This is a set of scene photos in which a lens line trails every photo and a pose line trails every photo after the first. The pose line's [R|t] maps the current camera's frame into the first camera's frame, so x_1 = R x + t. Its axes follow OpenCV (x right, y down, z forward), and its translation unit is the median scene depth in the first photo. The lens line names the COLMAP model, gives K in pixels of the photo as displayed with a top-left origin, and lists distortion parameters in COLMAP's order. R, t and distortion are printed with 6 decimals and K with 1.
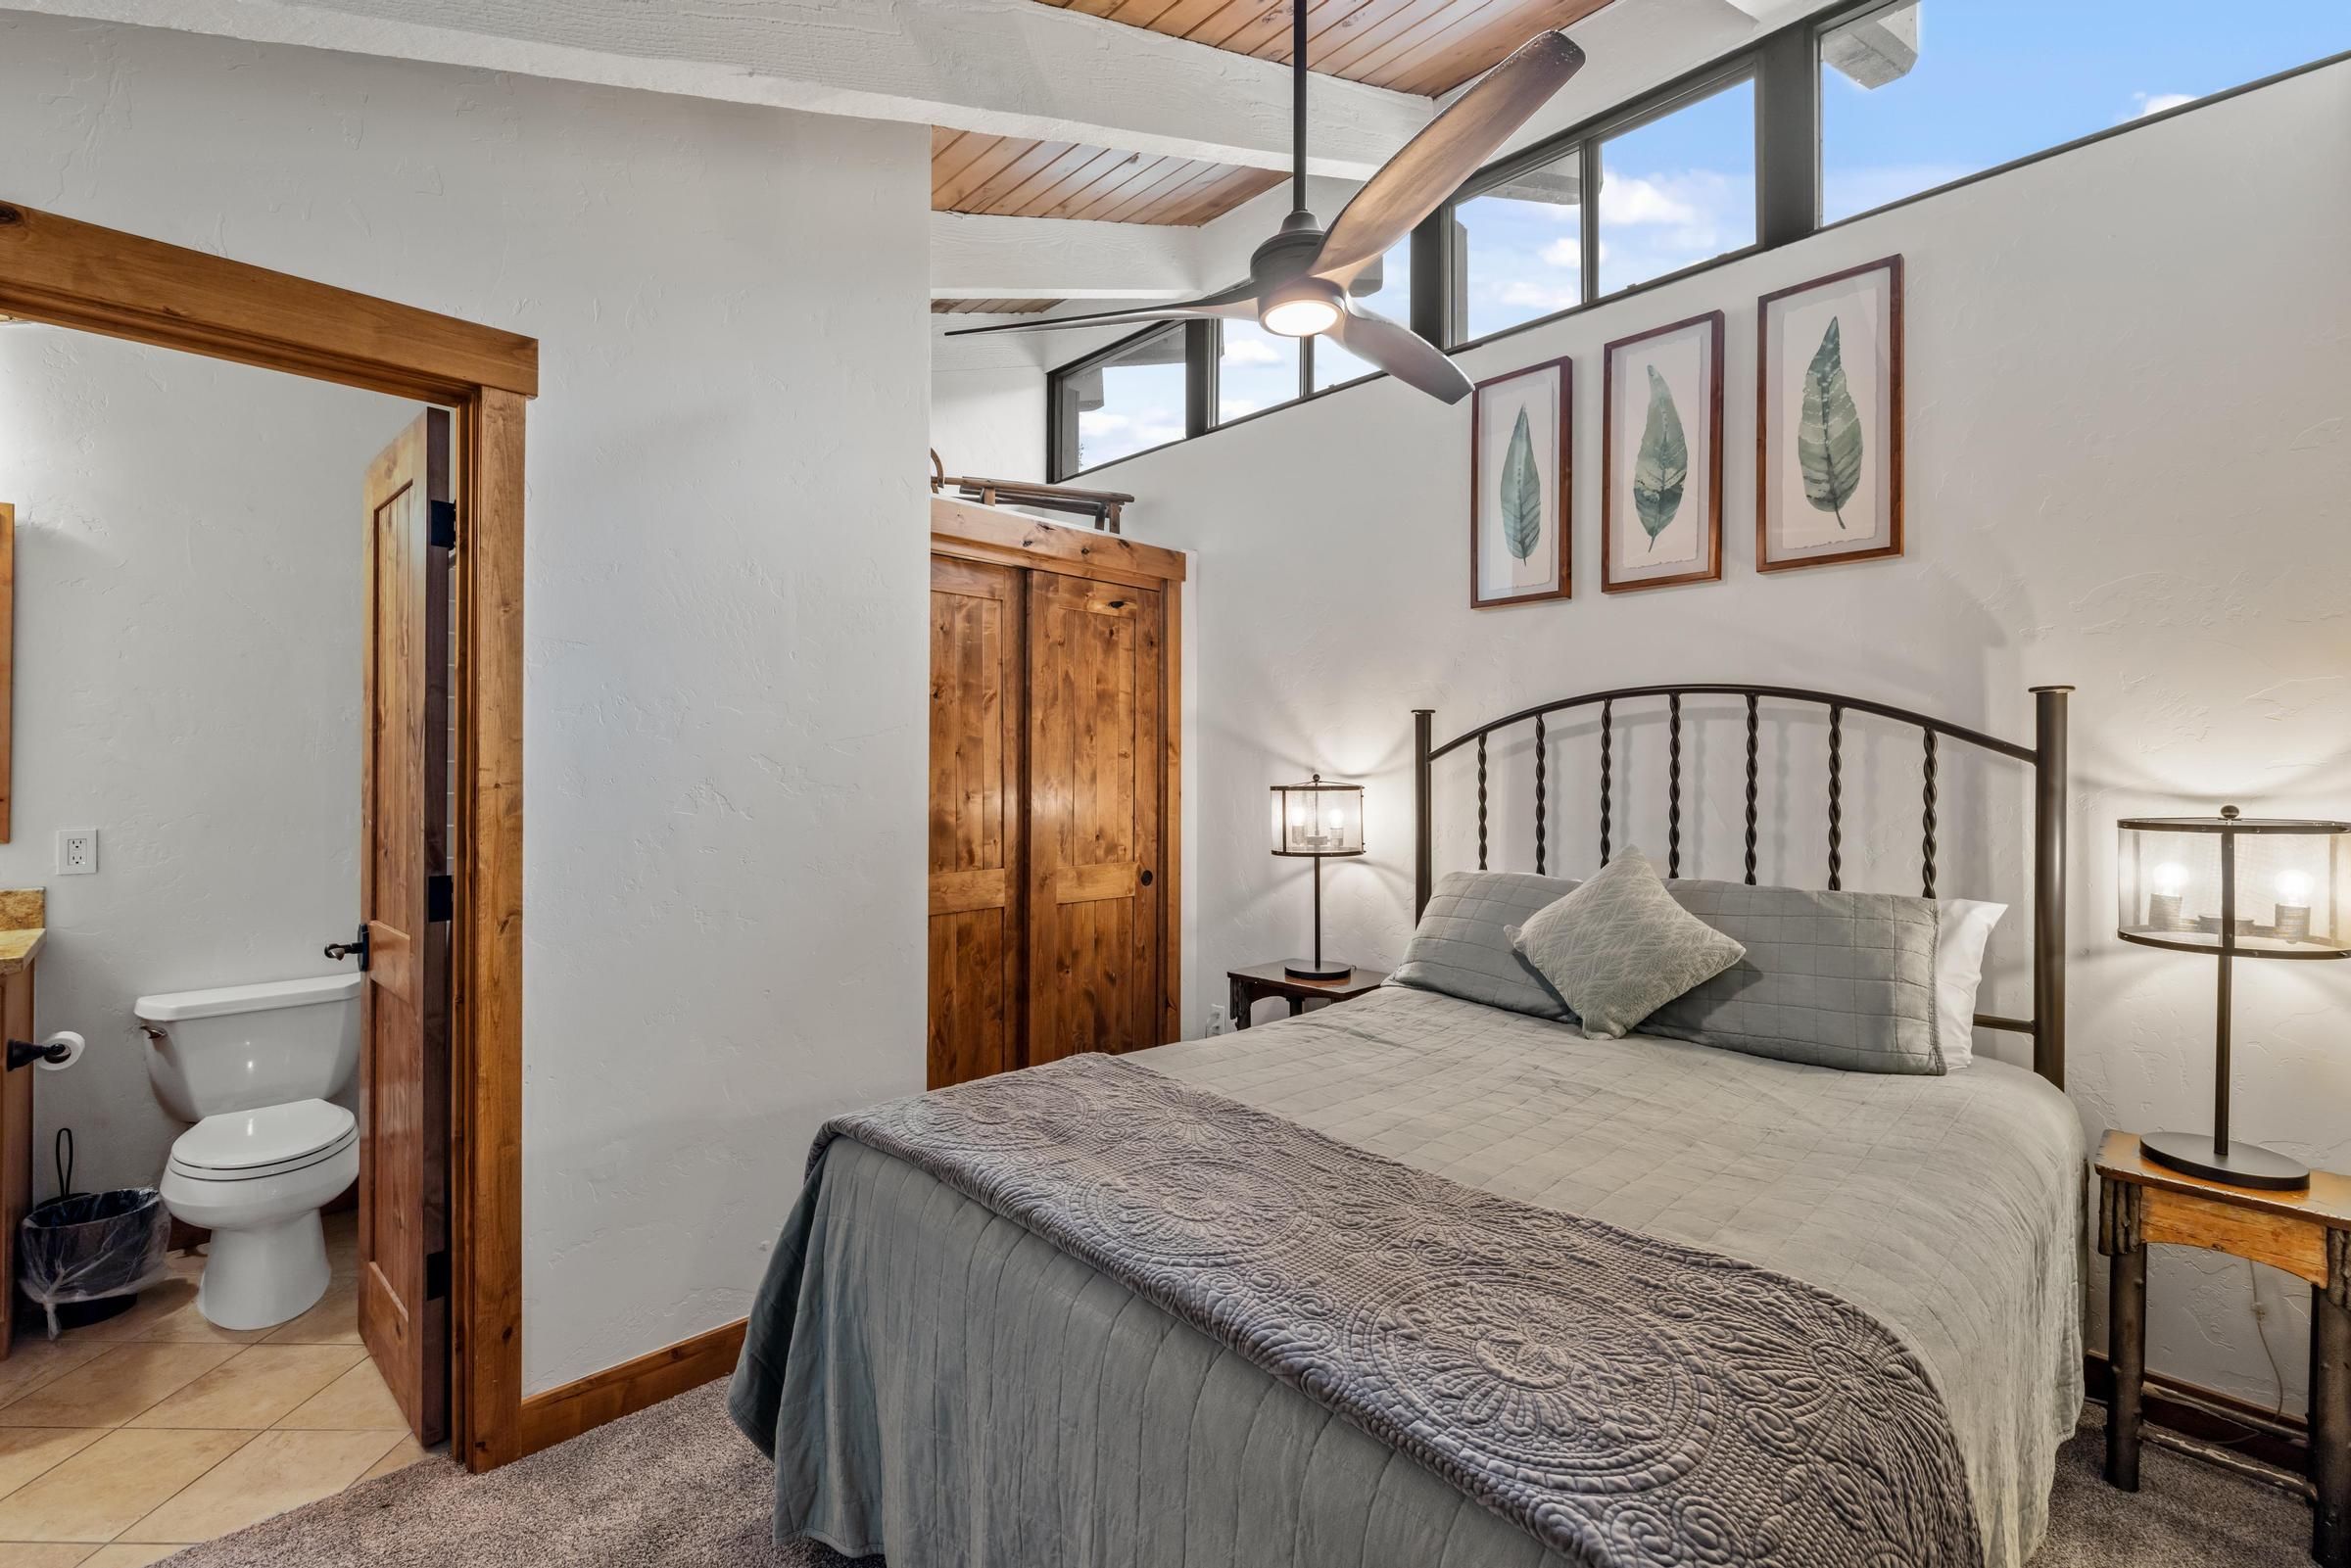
lens RADIAL K [[1021.1, 0, 1181.3], [0, 1021.1, 780.2], [0, 0, 1]] dist [0.000632, 0.000132]
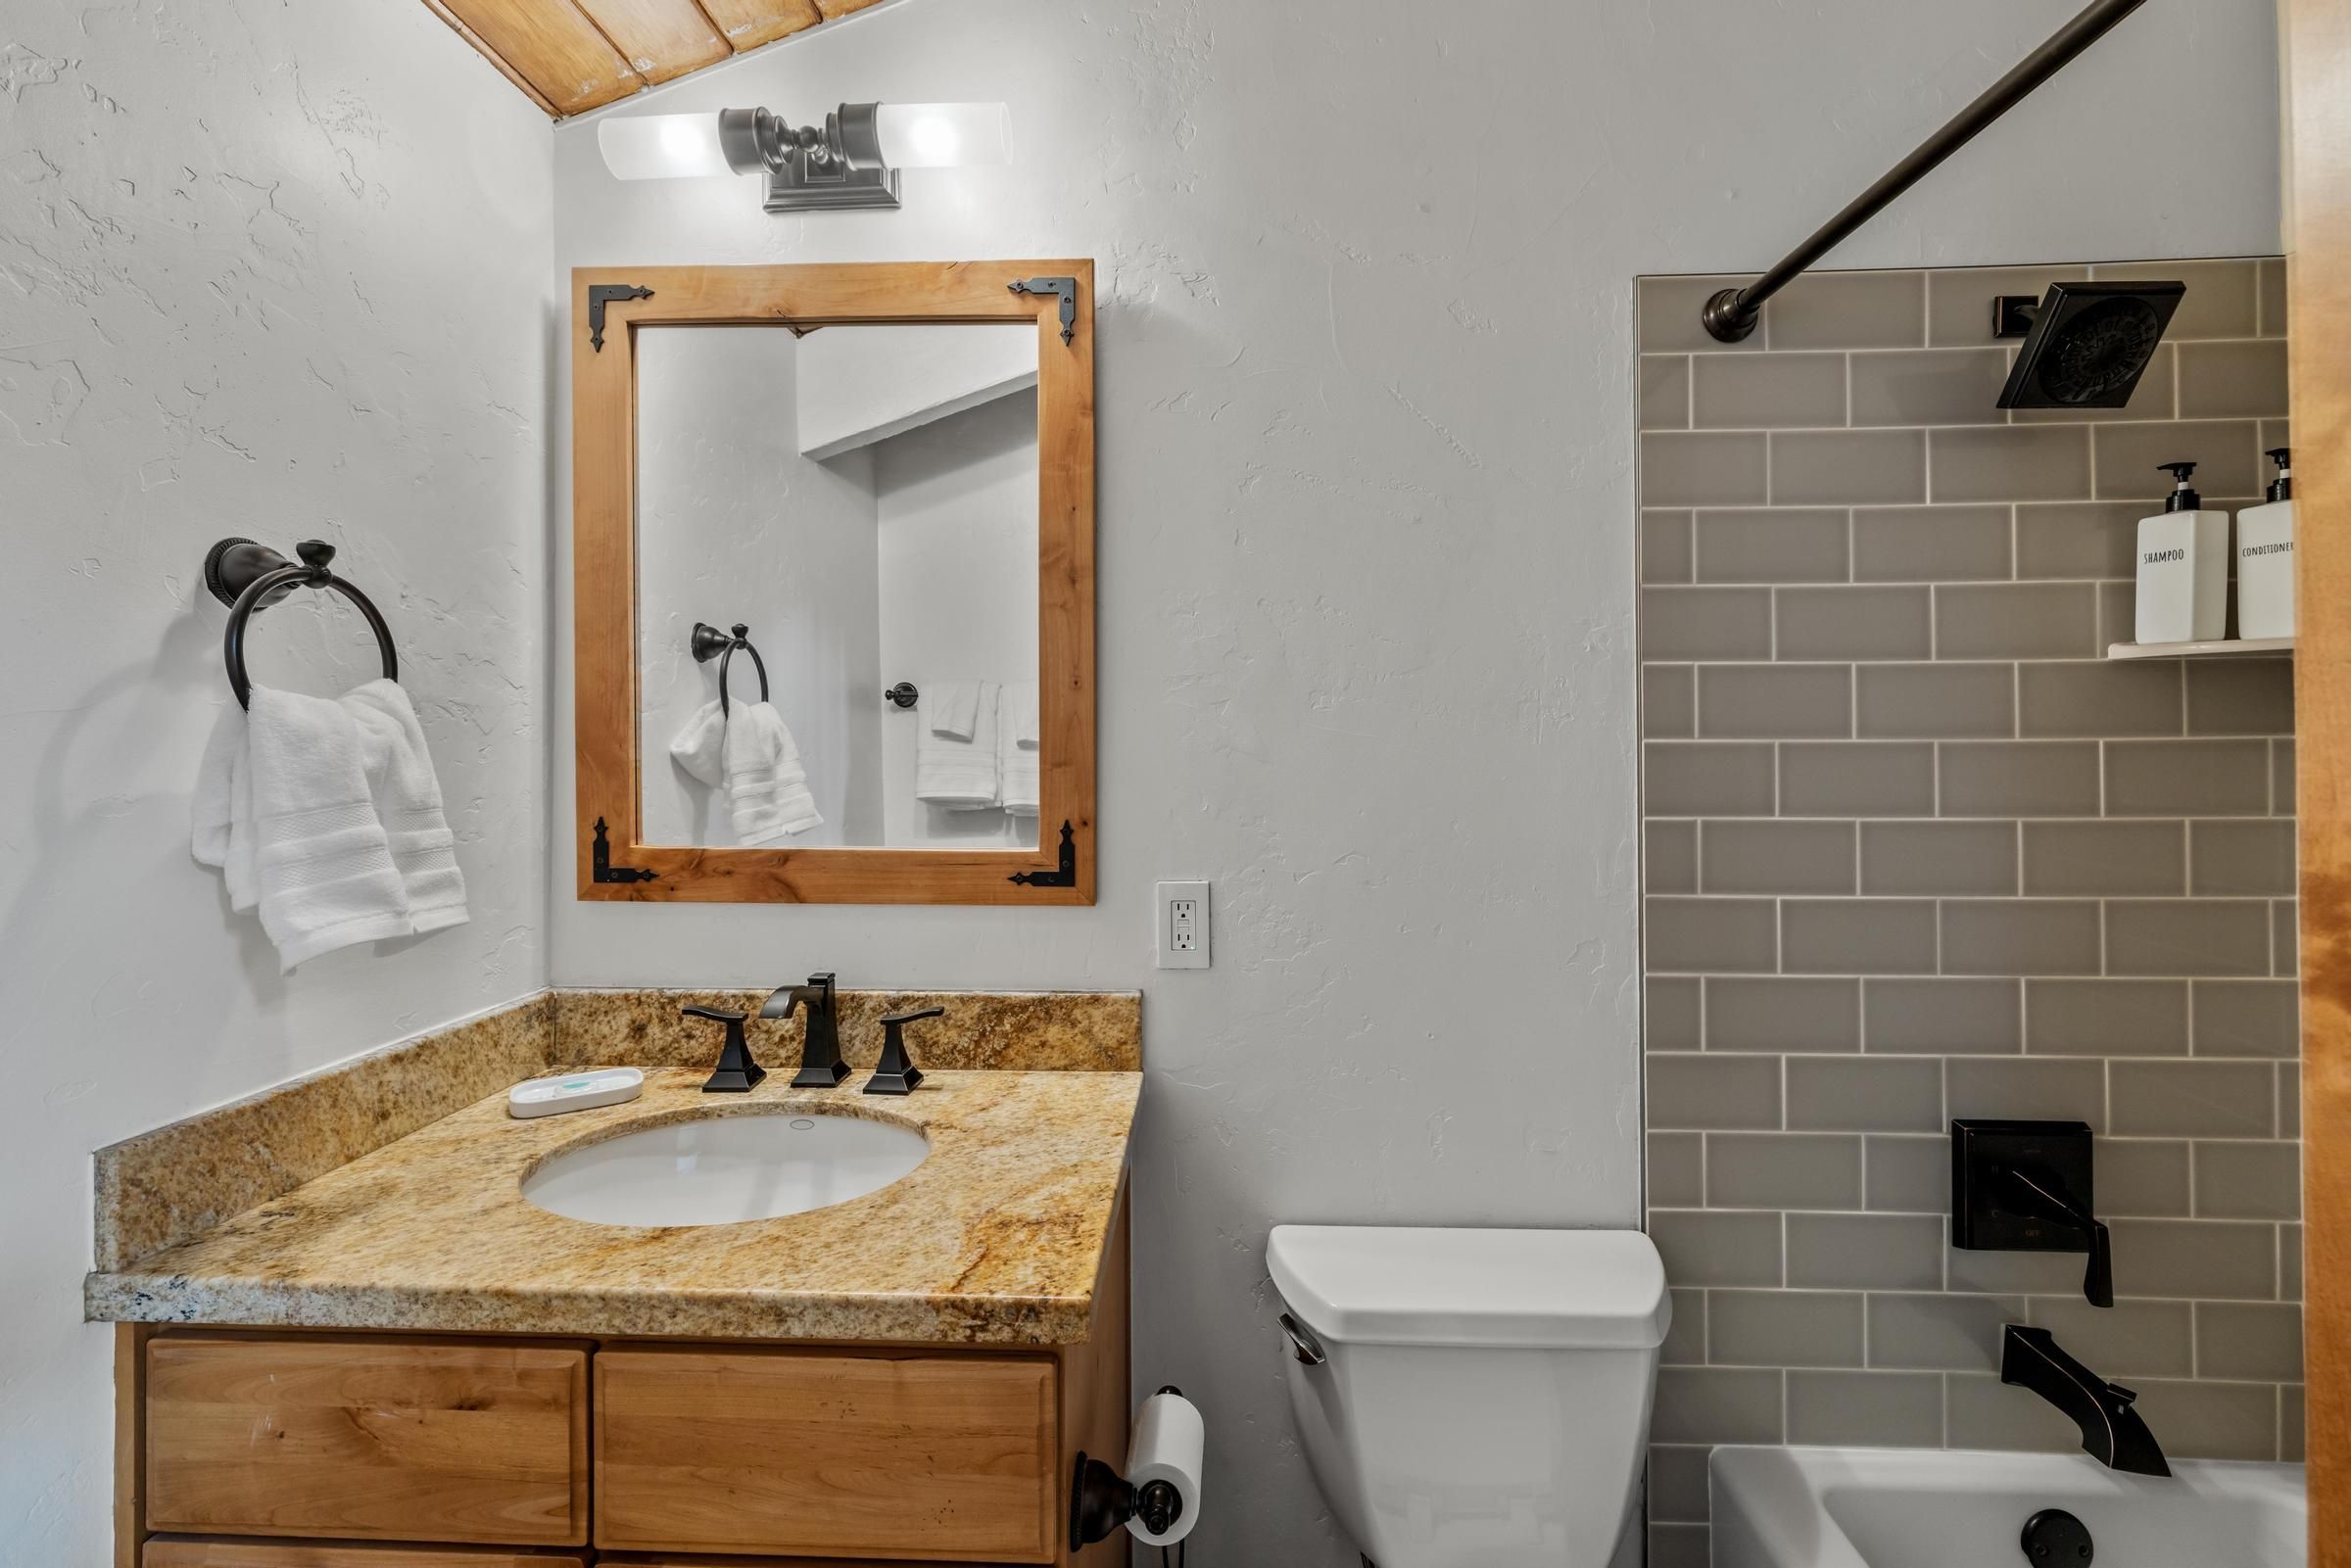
lens RADIAL K [[1021.1, 0, 1173.1], [0, 1021.1, 764.4], [0, 0, 1]] dist [0.000632, 0.000132]
pose [[0.683583, -0.011090, -0.729789, -0.715336], [0.010257, 0.999932, -0.005587, -0.008003], [0.729801, -0.003666, 0.683650, 0.652317]]
